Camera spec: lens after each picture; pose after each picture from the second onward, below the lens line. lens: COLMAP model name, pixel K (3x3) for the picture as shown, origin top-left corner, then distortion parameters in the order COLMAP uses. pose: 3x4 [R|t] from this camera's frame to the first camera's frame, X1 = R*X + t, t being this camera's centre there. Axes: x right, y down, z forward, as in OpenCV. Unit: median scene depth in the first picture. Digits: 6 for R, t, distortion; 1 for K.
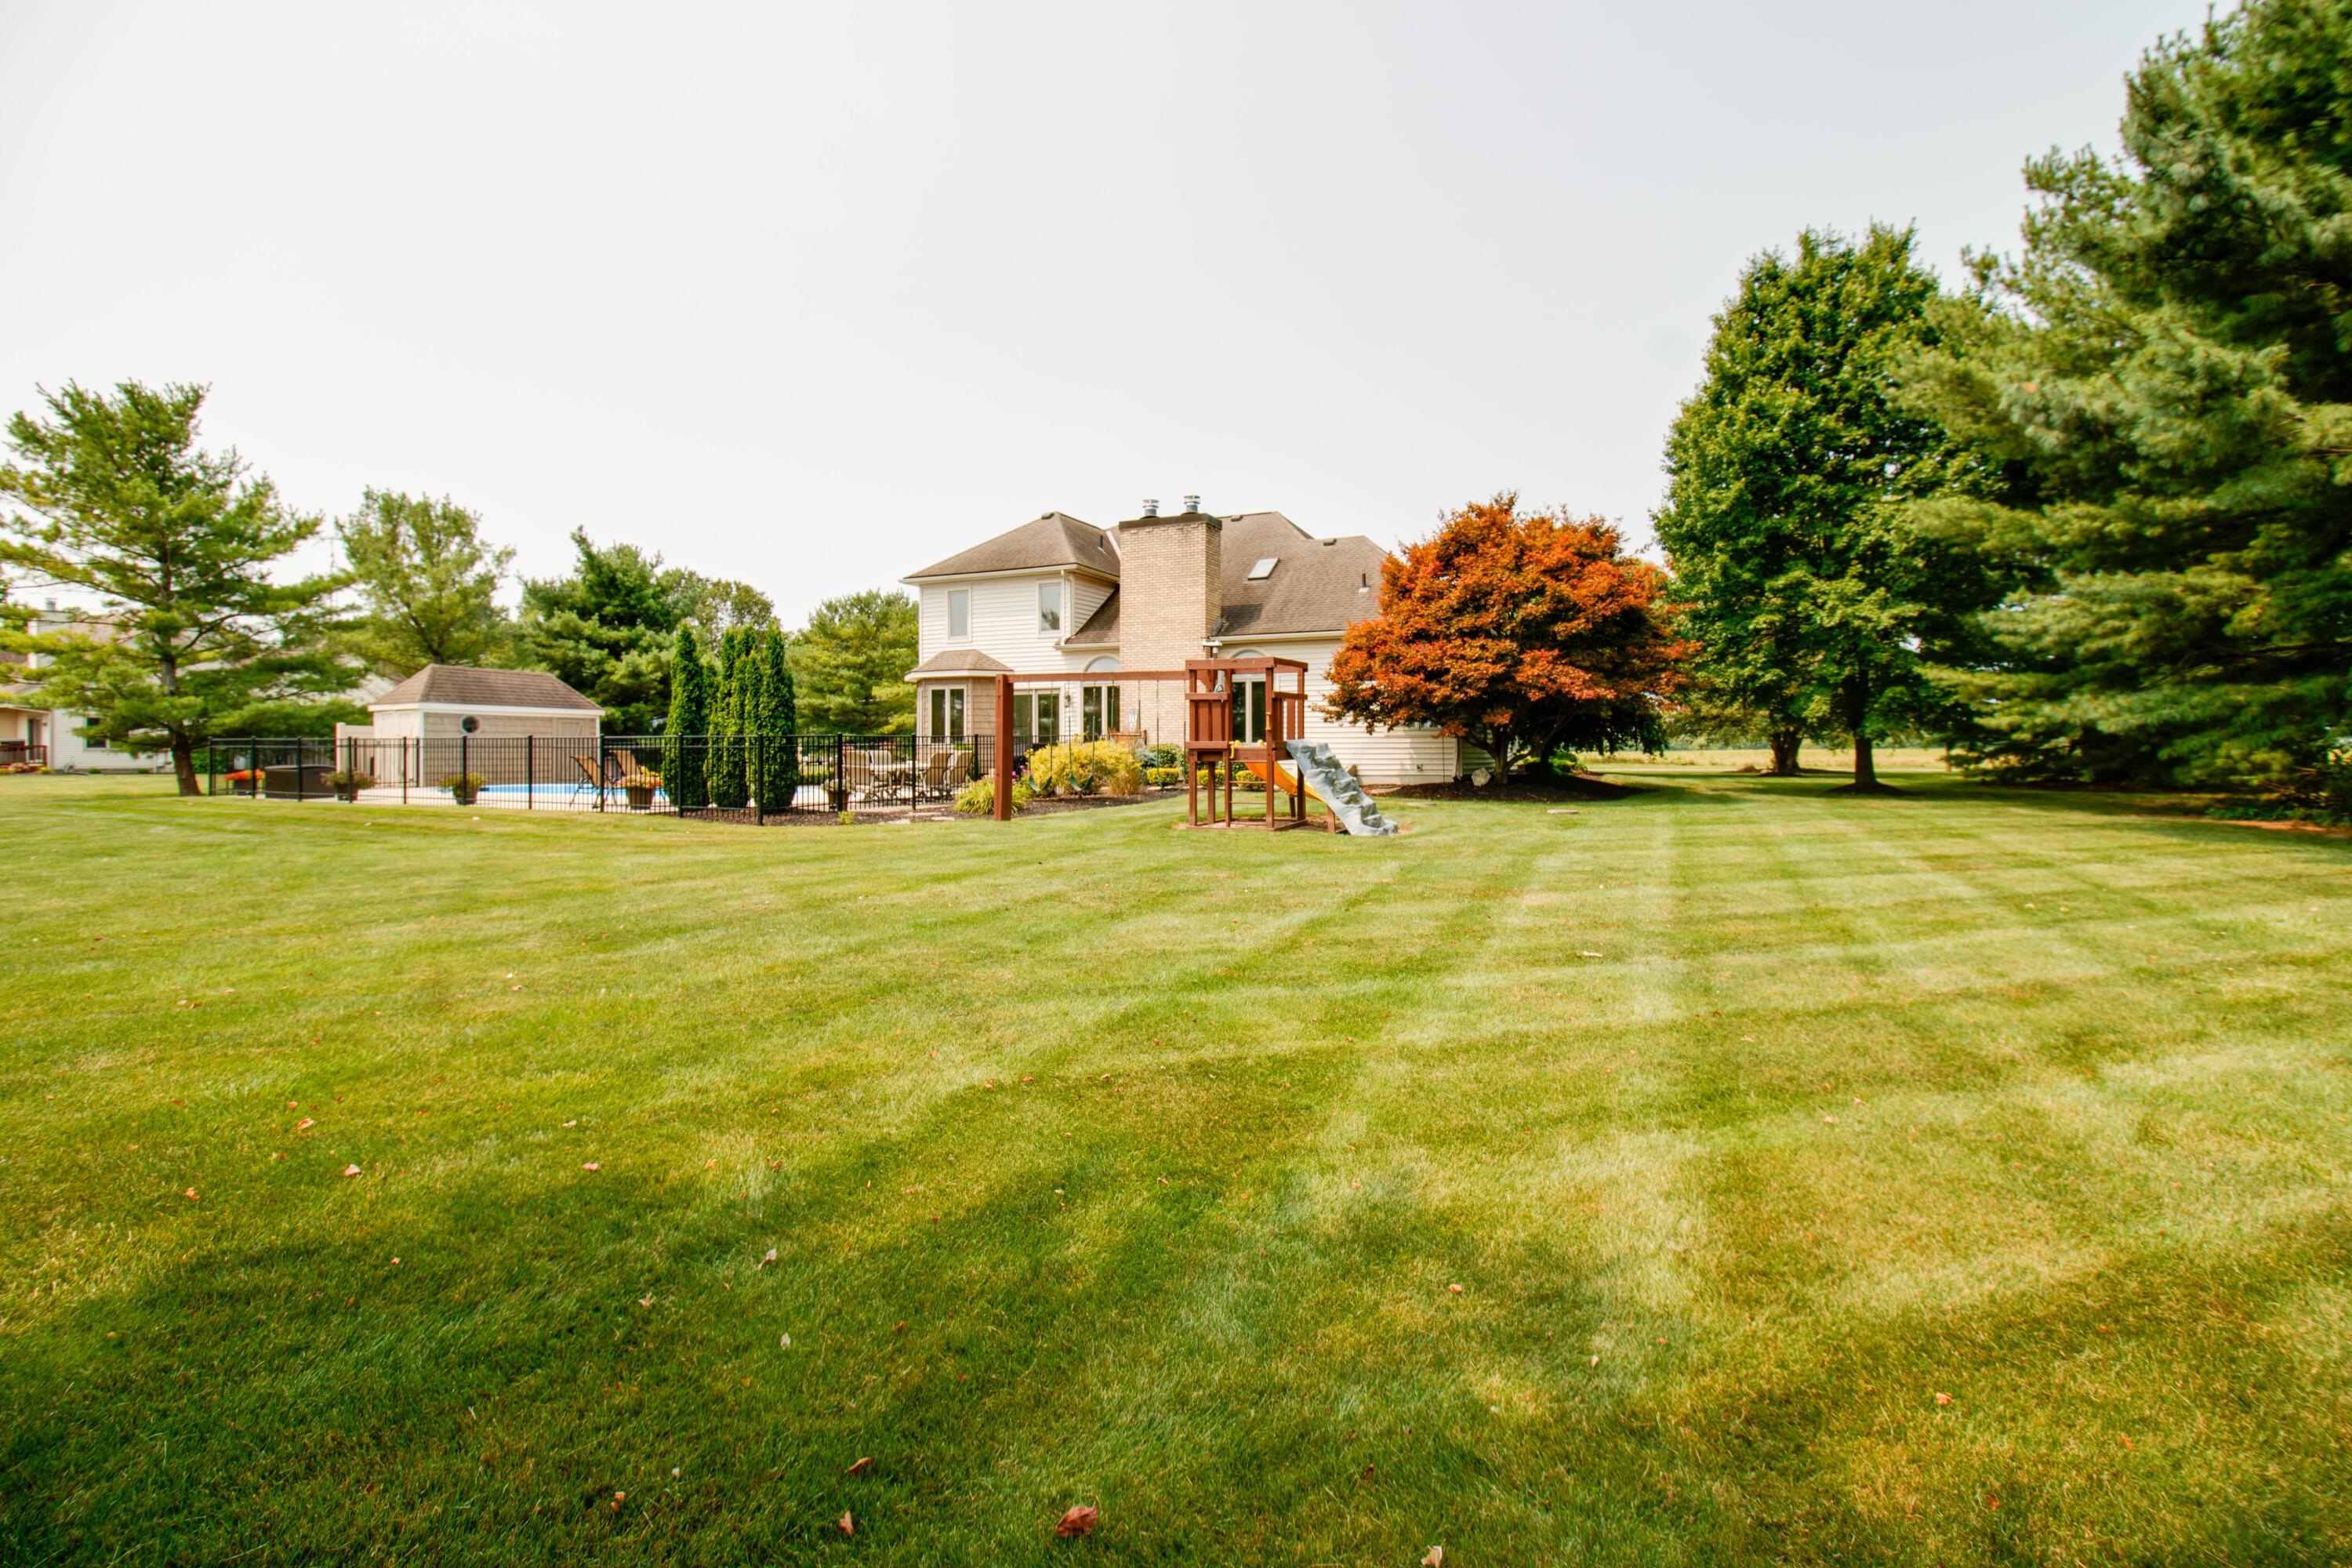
lens RADIAL K [[1122.5, 0, 1181.2], [0, 1122.5, 747.3], [0, 0, 1]] dist [0.001416, -0.000217]
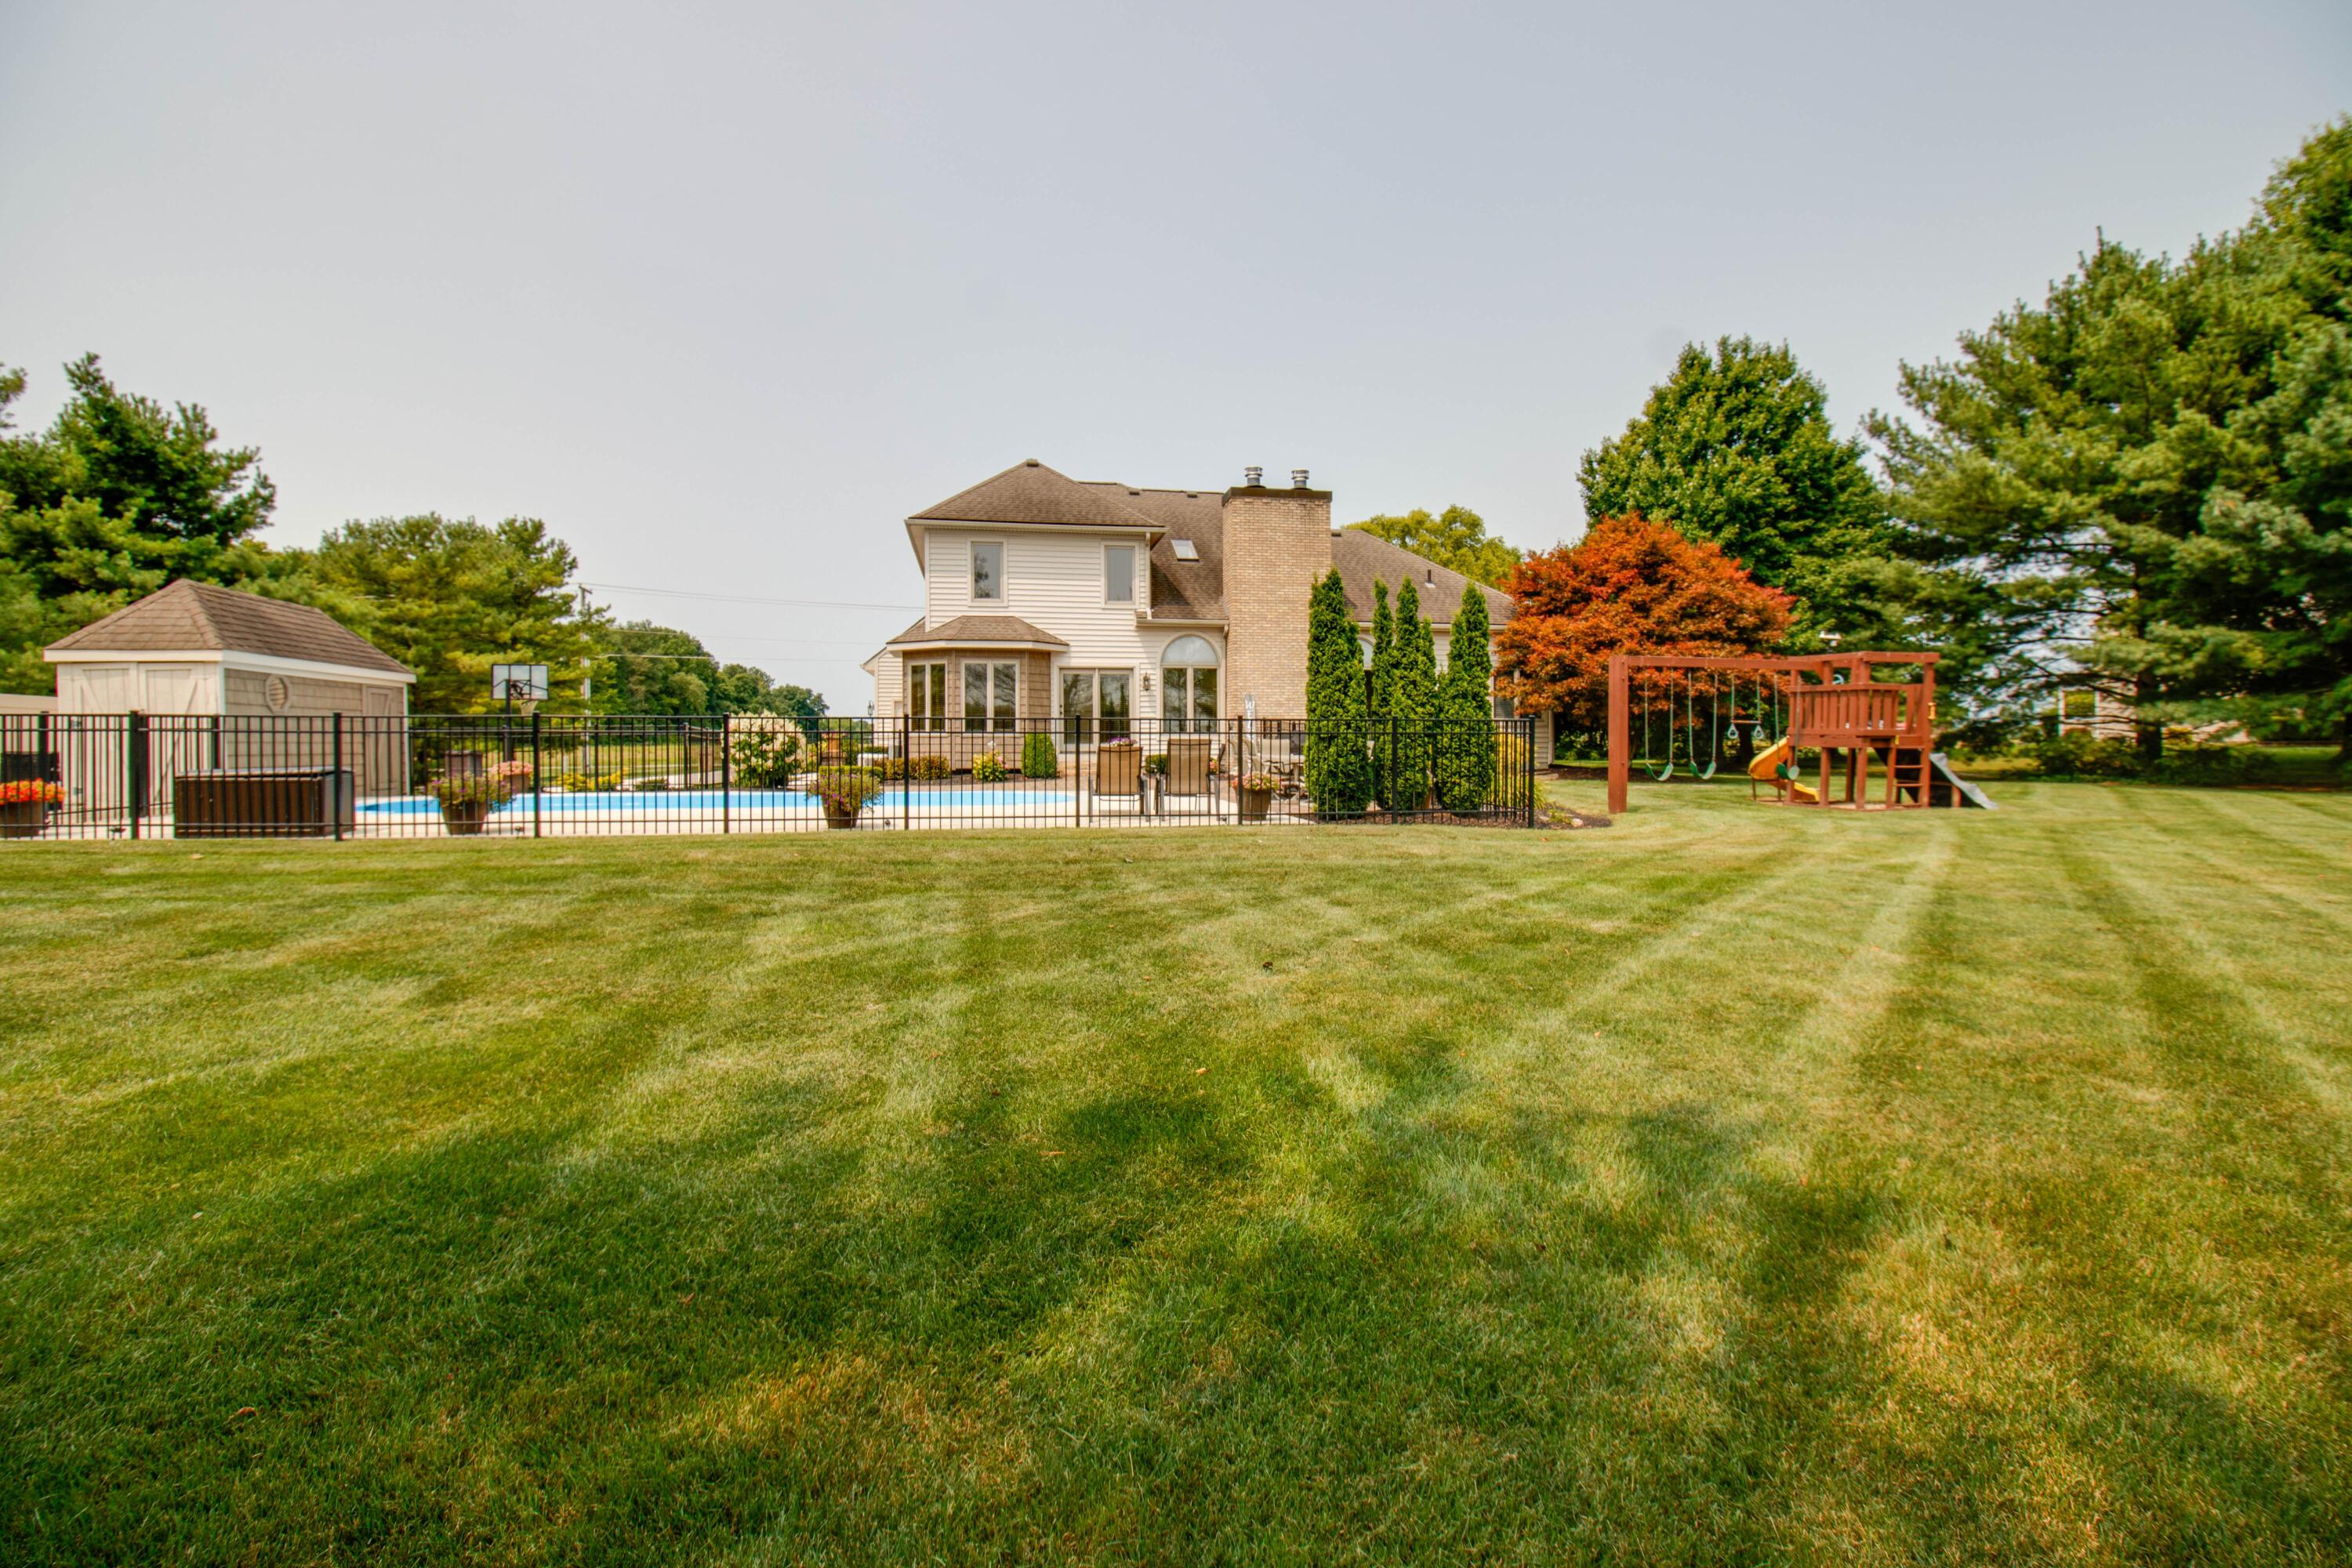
lens RADIAL K [[1122.5, 0, 1181.2], [0, 1122.5, 747.3], [0, 0, 1]] dist [0.001416, -0.000217]
pose [[0.814439, -0.001502, 0.580248, -0.589301], [-0.003370, 0.999968, 0.007319, 0.001797], [-0.580240, -0.007917, 0.814407, 0.274268]]
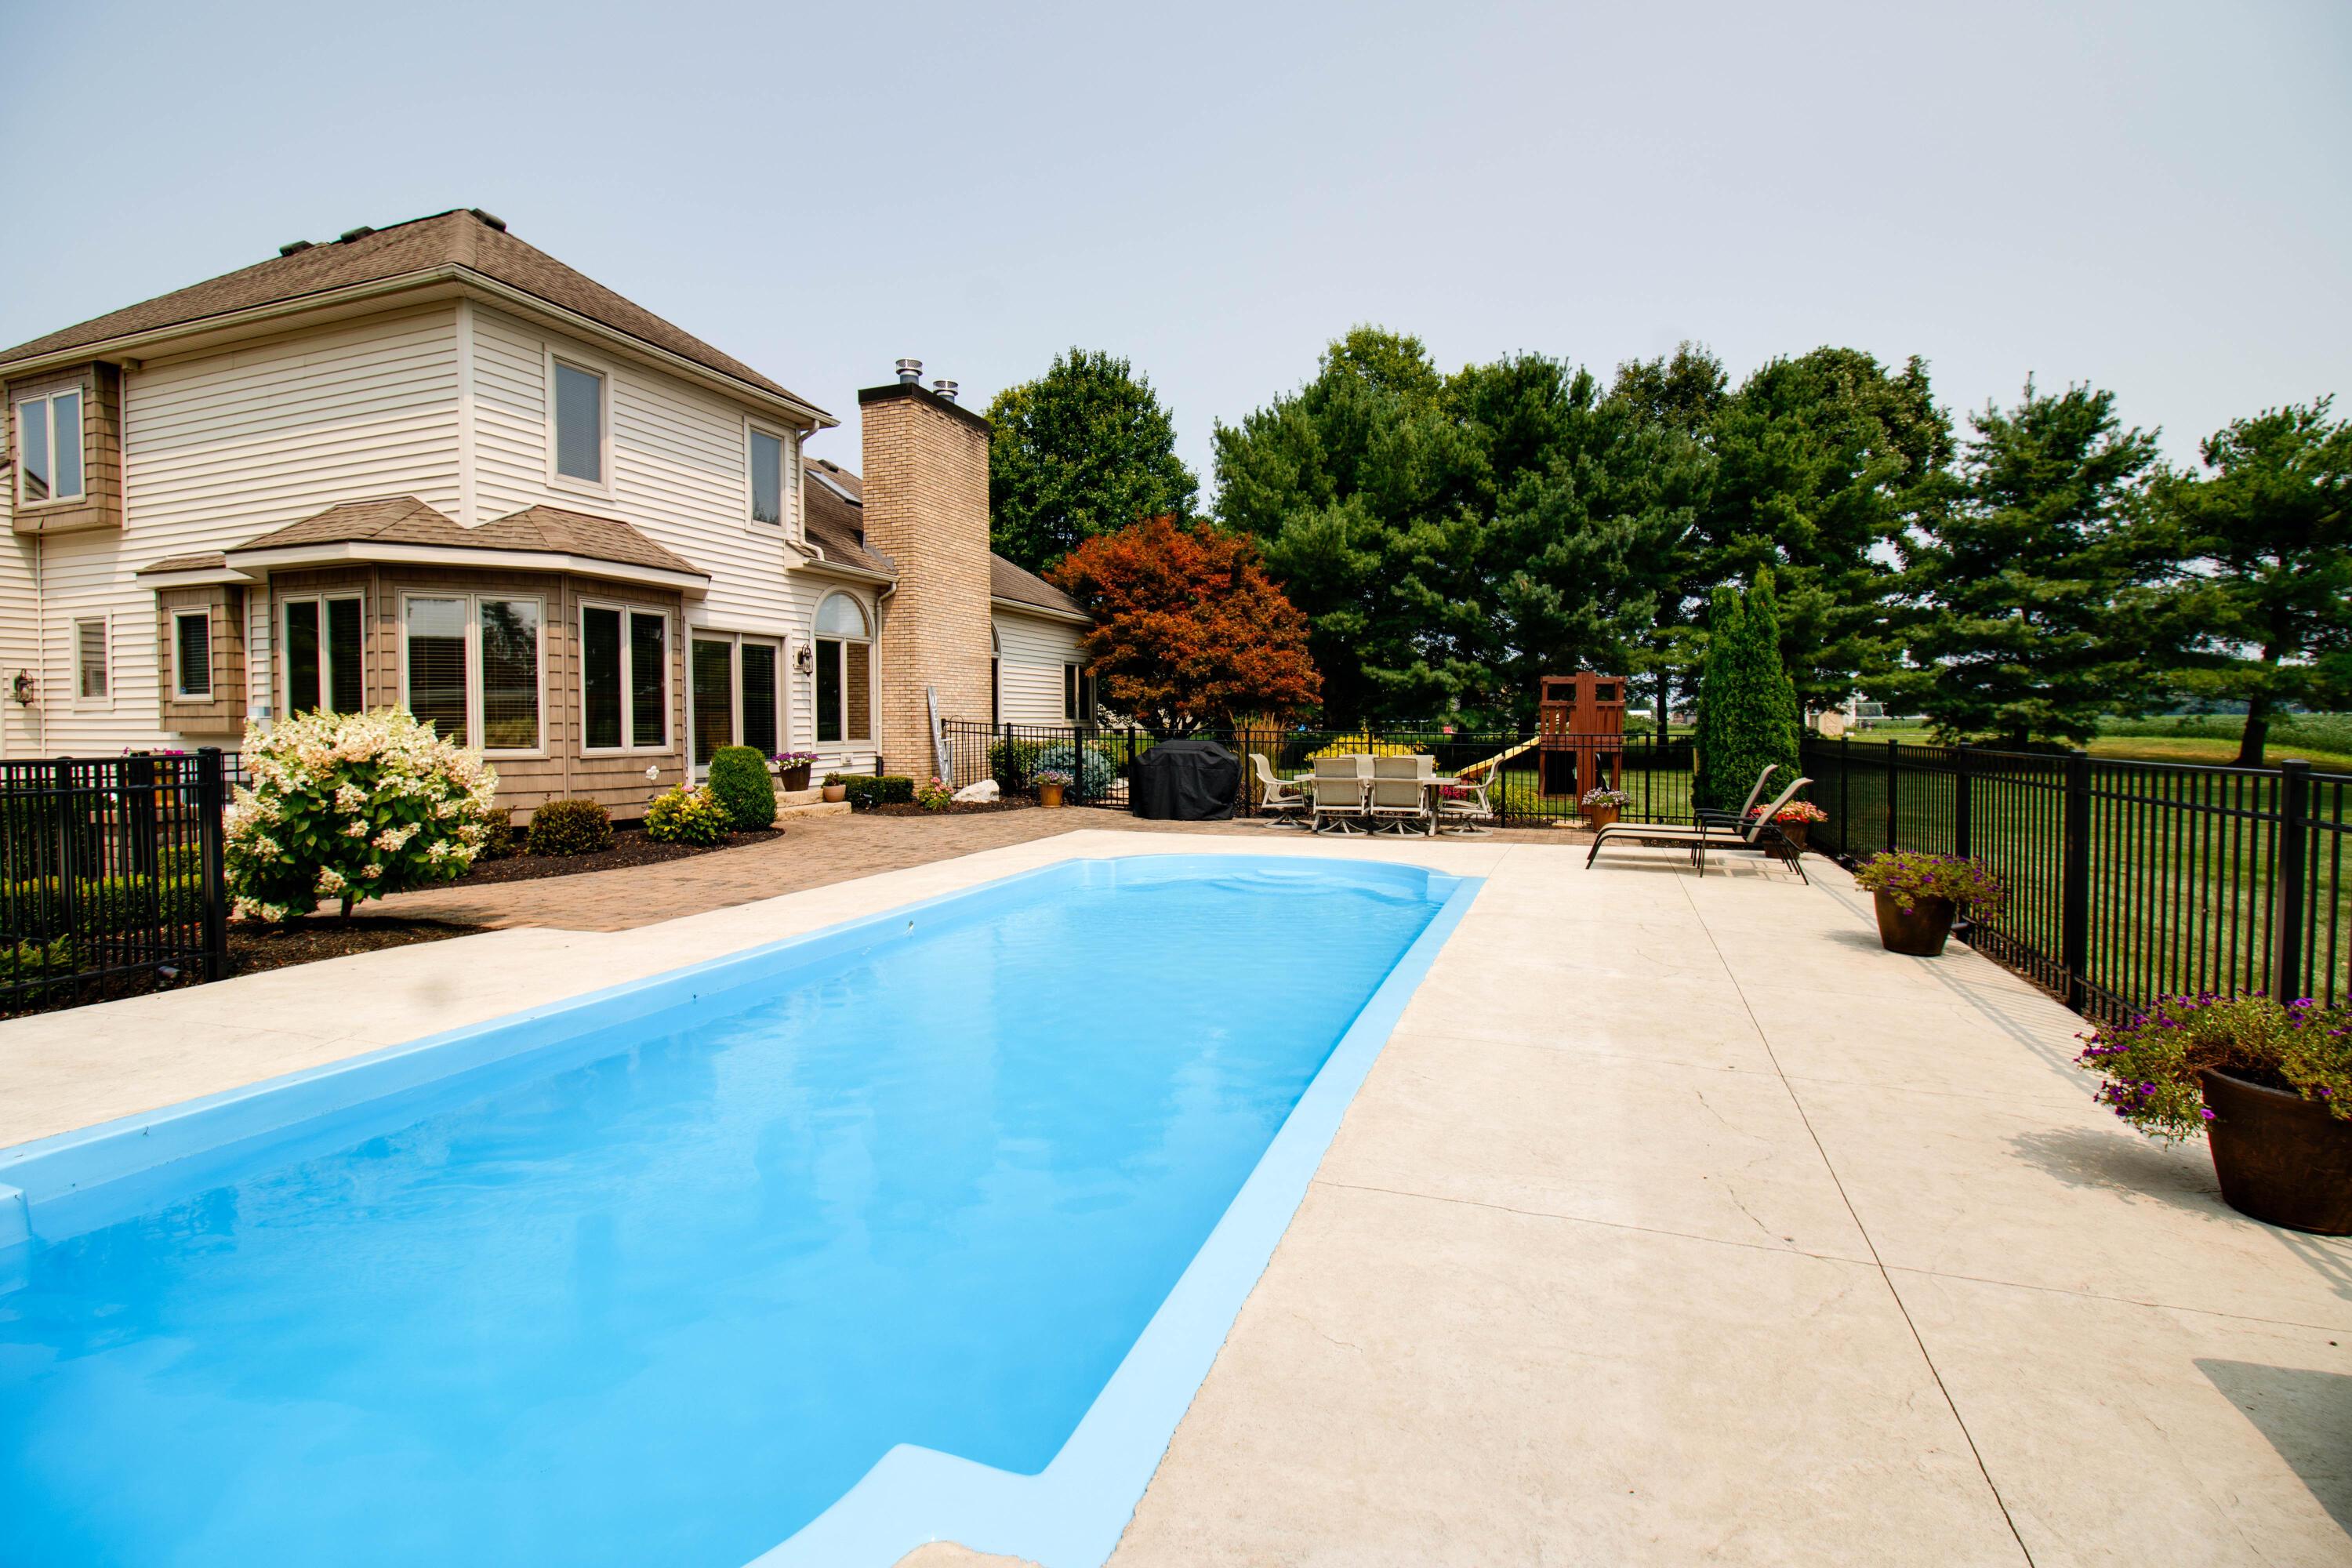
lens RADIAL K [[1122.5, 0, 1181.2], [0, 1122.5, 747.3], [0, 0, 1]] dist [0.001416, -0.000217]
pose [[-0.121208, -0.015330, 0.992509, -0.655022], [0.005639, 0.999854, 0.016132, -0.010516], [-0.992611, 0.007553, -0.121104, 0.892662]]
